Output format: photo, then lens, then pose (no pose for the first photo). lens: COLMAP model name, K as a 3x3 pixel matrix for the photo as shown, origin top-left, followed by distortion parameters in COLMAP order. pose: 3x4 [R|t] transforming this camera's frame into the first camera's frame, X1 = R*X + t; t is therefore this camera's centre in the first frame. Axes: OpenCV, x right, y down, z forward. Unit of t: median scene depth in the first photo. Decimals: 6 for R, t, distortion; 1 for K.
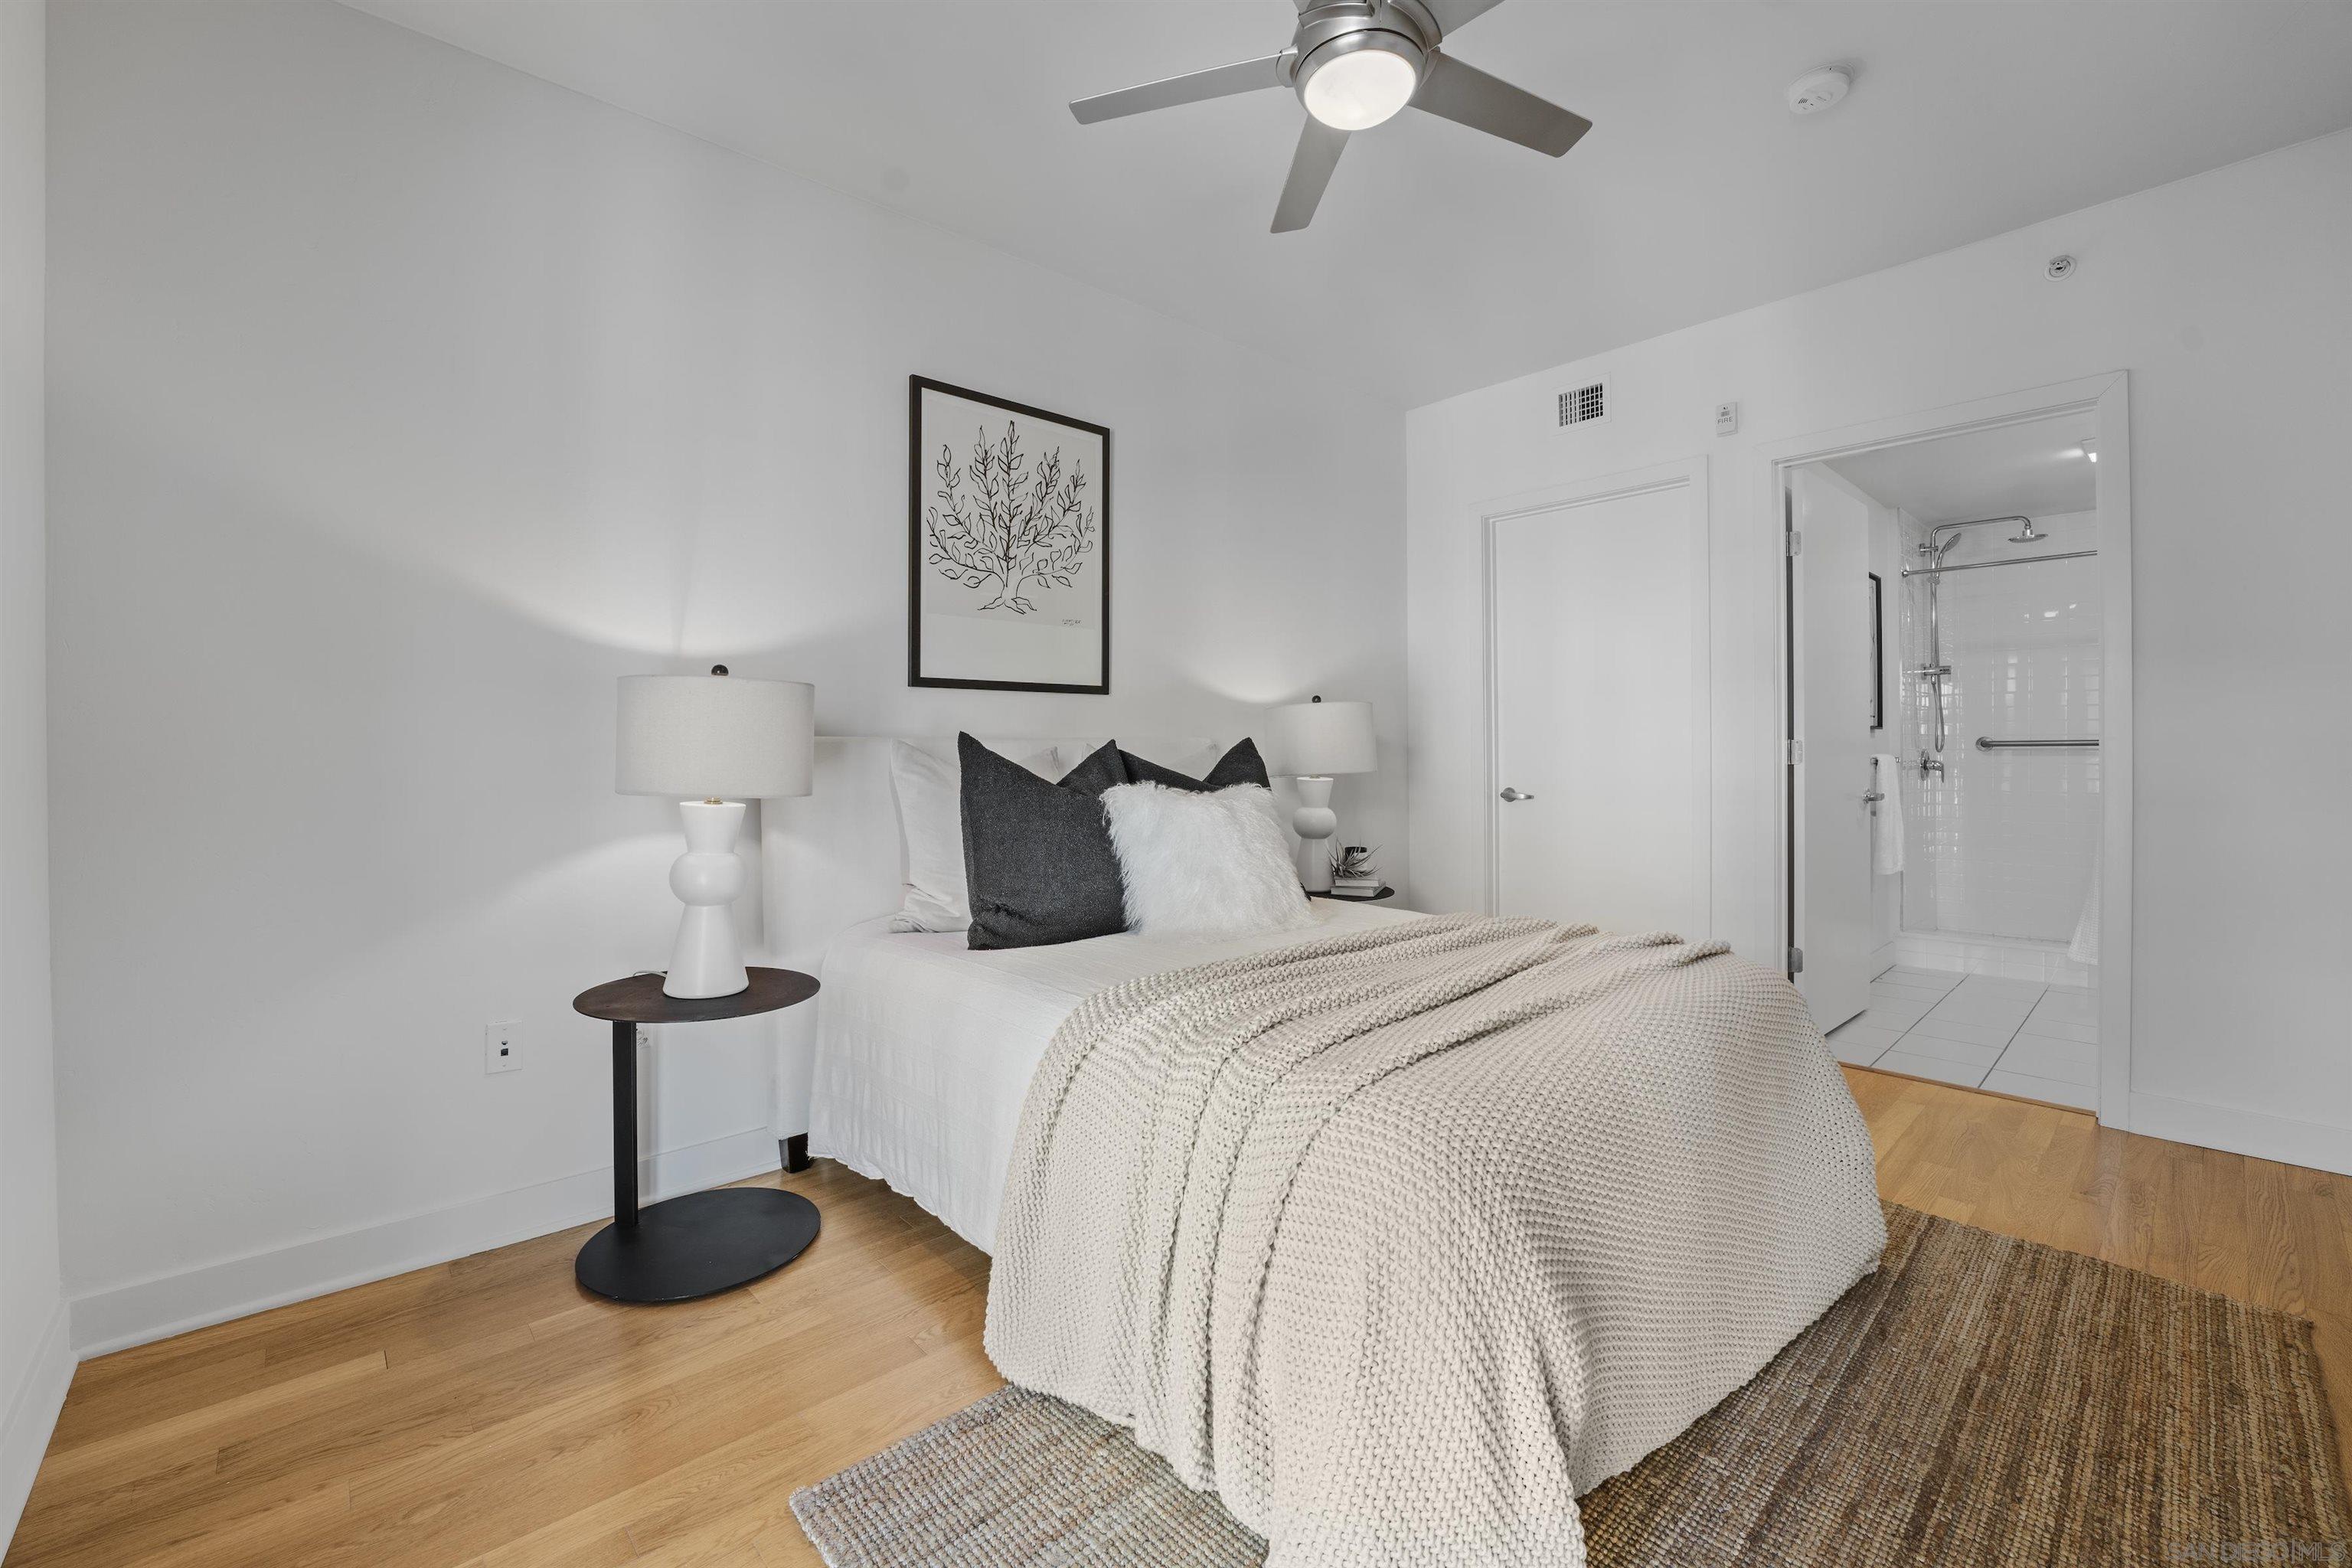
lens RADIAL K [[939.4, 0, 1173.4], [0, 939.4, 749.7], [0, 0, 1]] dist [0.000436, 0.000047]
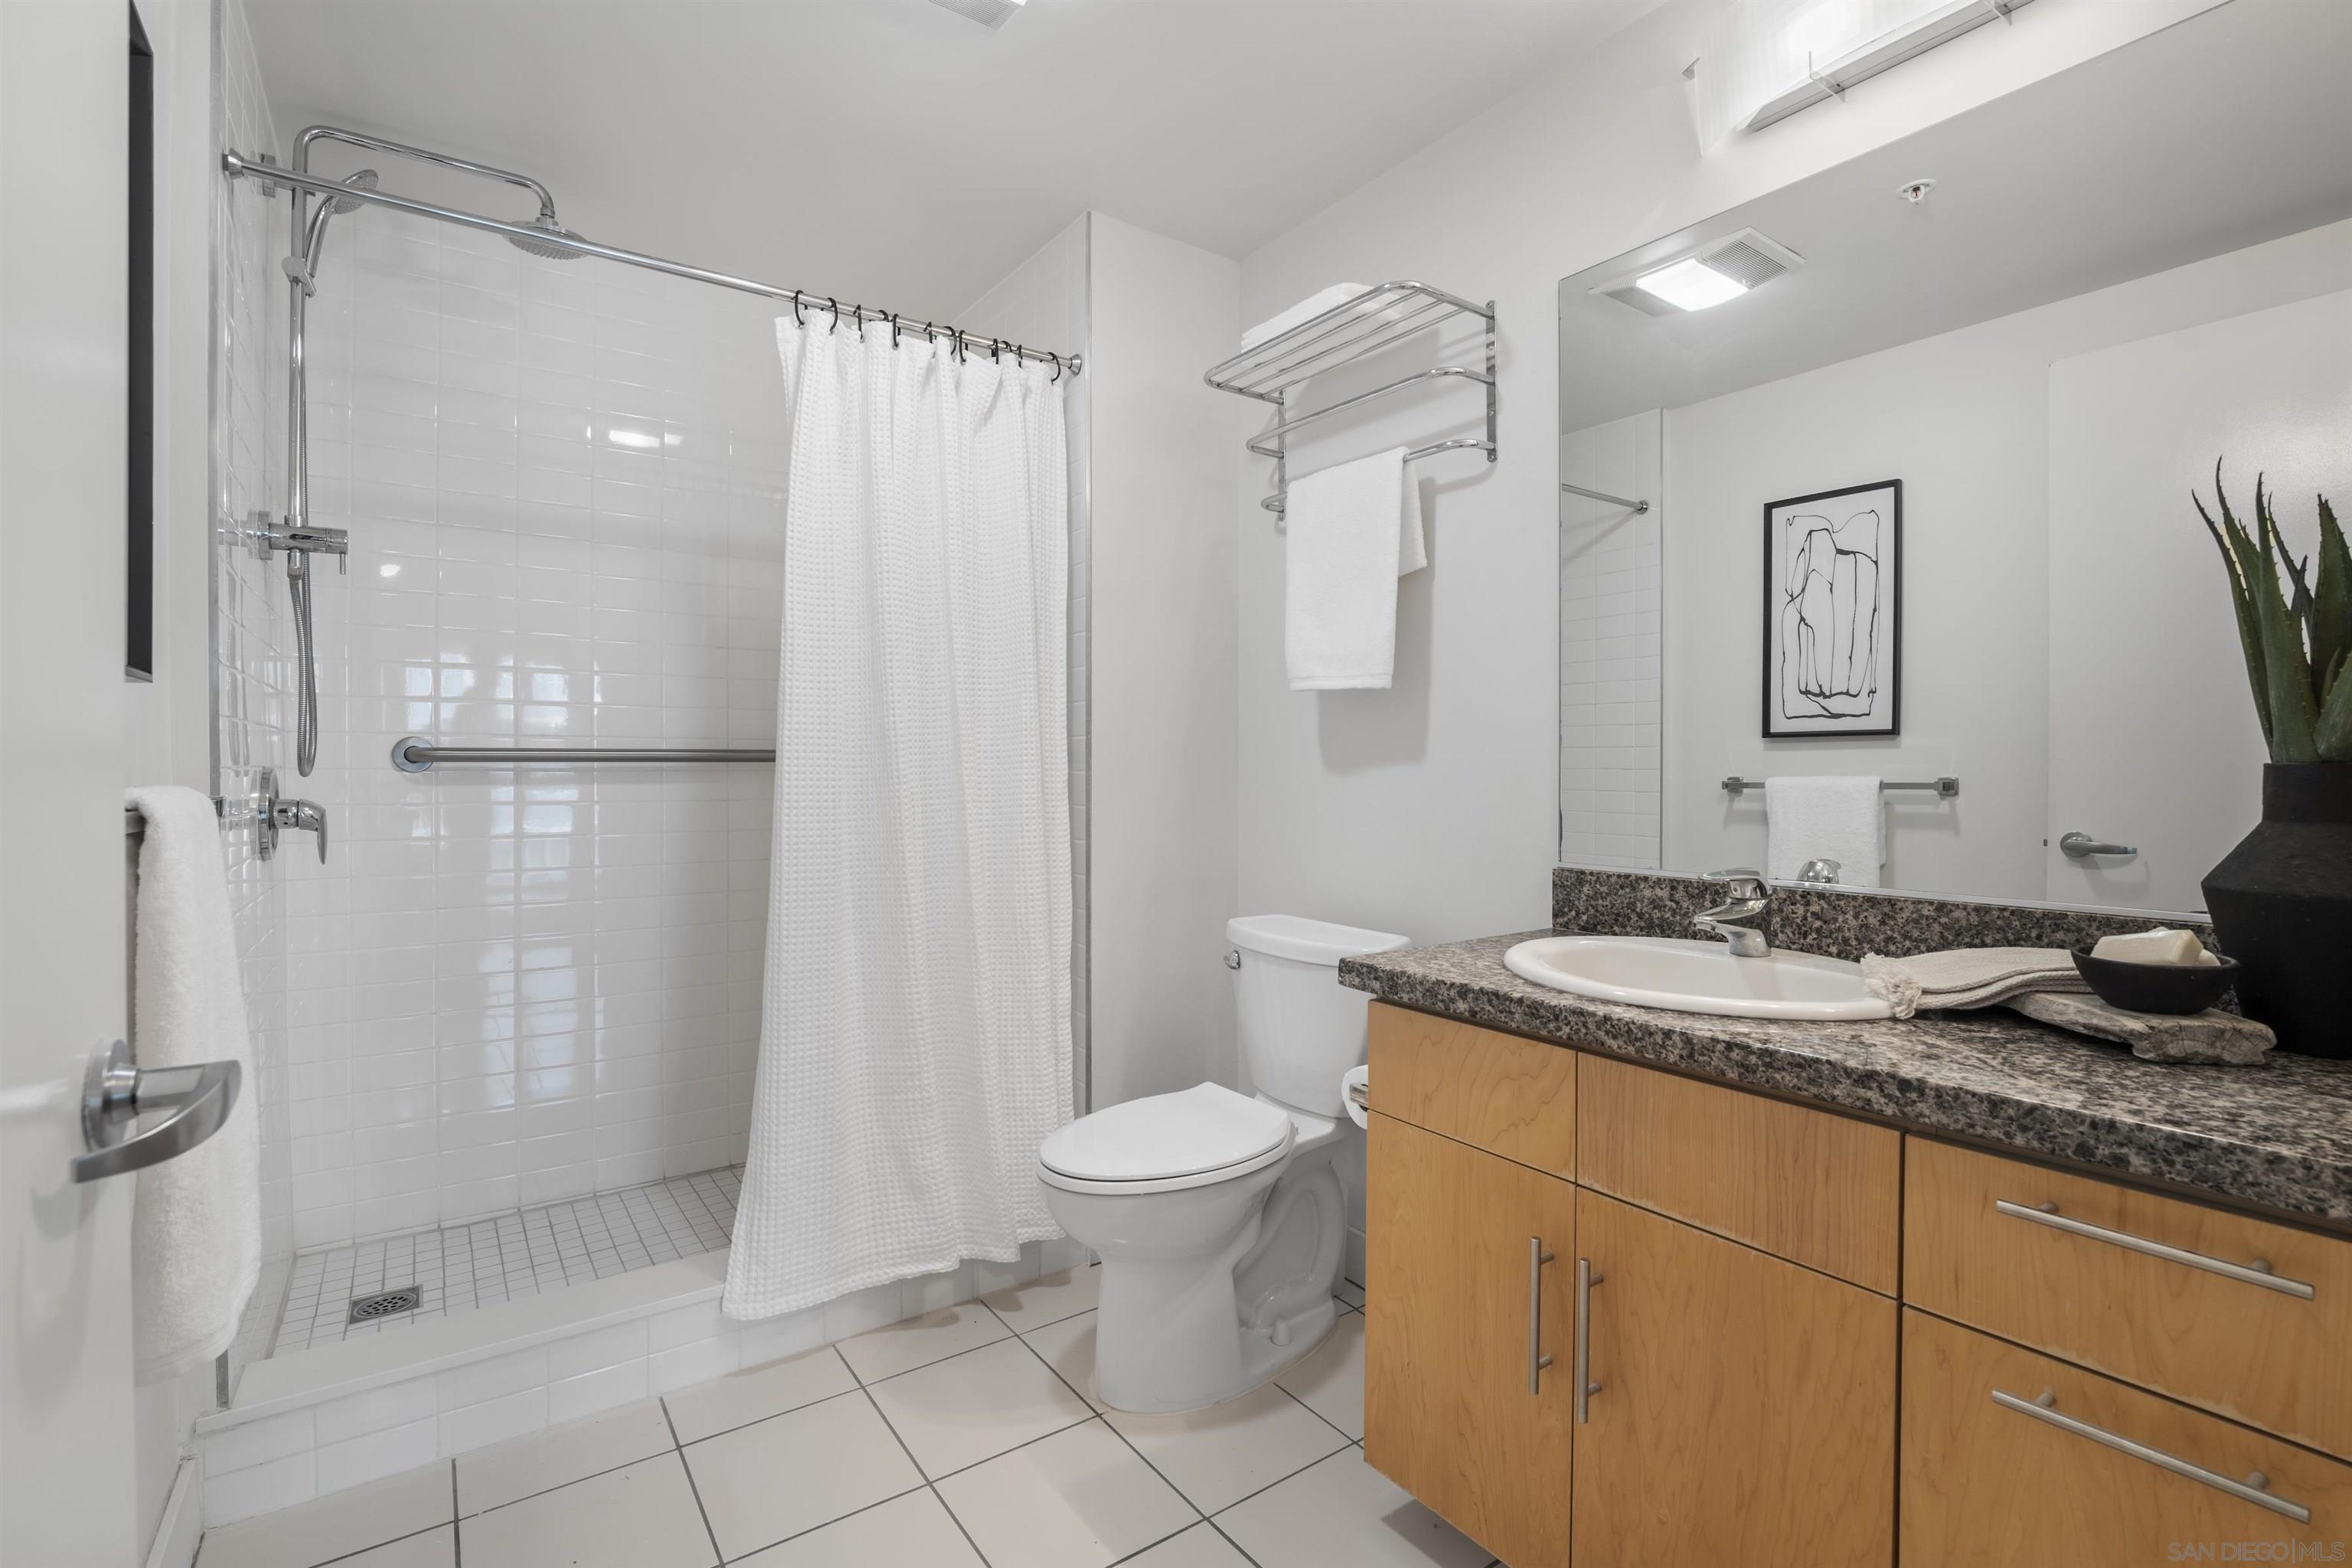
lens RADIAL K [[1074.4, 0, 1179.7], [0, 1074.4, 770.3], [0, 0, 1]] dist [-0.000990, -0.000278]
pose [[0.132201, 0.004980, 0.991210, 0.456686], [-0.001206, 0.999987, -0.004863, 0.001668], [-0.991222, -0.000552, 0.132206, 0.621826]]
